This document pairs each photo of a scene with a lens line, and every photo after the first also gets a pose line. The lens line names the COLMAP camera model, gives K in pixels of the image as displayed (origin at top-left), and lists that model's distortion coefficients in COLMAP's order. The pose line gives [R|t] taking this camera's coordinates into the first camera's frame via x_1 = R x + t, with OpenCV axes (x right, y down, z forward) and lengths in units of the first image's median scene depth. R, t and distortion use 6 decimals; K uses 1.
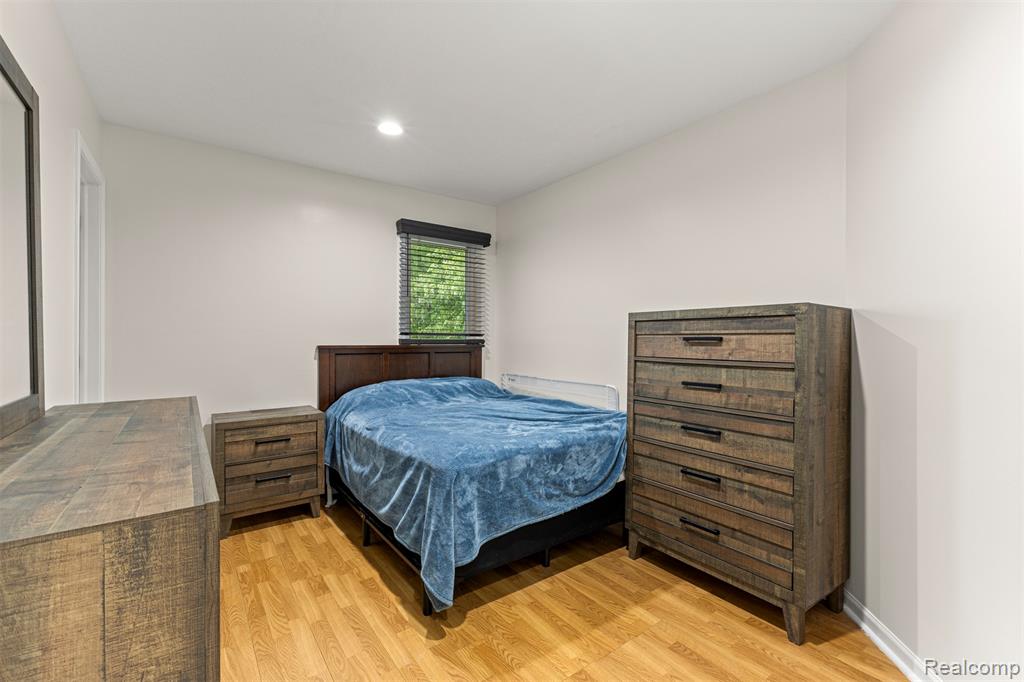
lens RADIAL K [[442.3, 0, 511.6], [0, 442.3, 342.4], [0, 0, 1]] dist [0.010180, -0.002248]
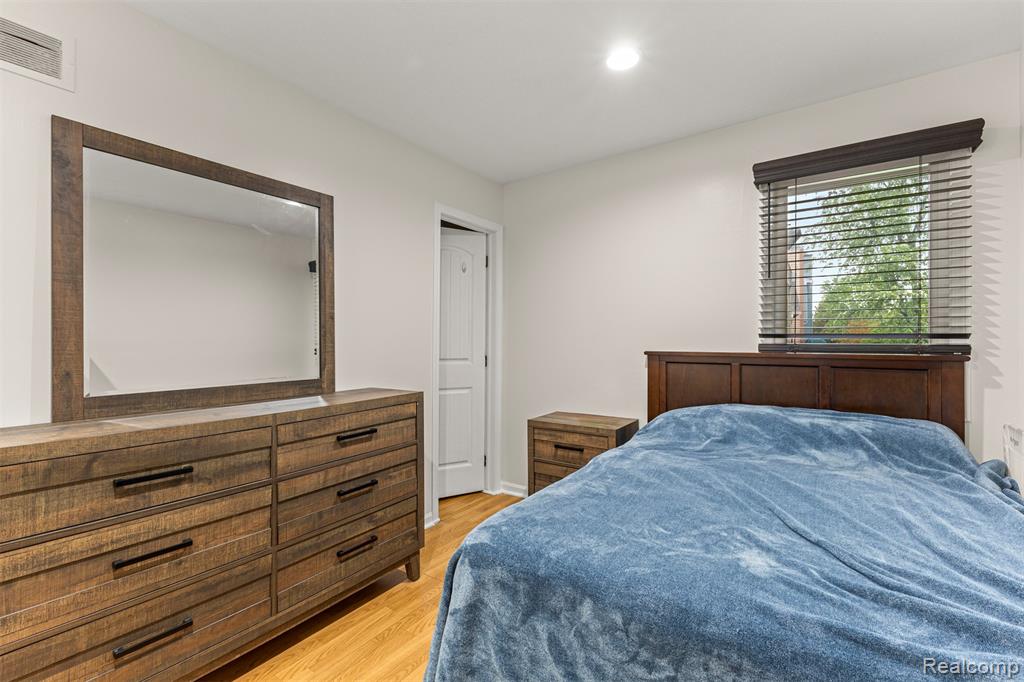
lens RADIAL K [[442.3, 0, 512.6], [0, 442.3, 335.7], [0, 0, 1]] dist [0.010180, -0.002248]
pose [[0.323649, -0.012140, -0.946099, 0.259242], [-0.007617, 0.999852, -0.015436, -0.006342], [0.946147, 0.012202, 0.323508, 0.429291]]
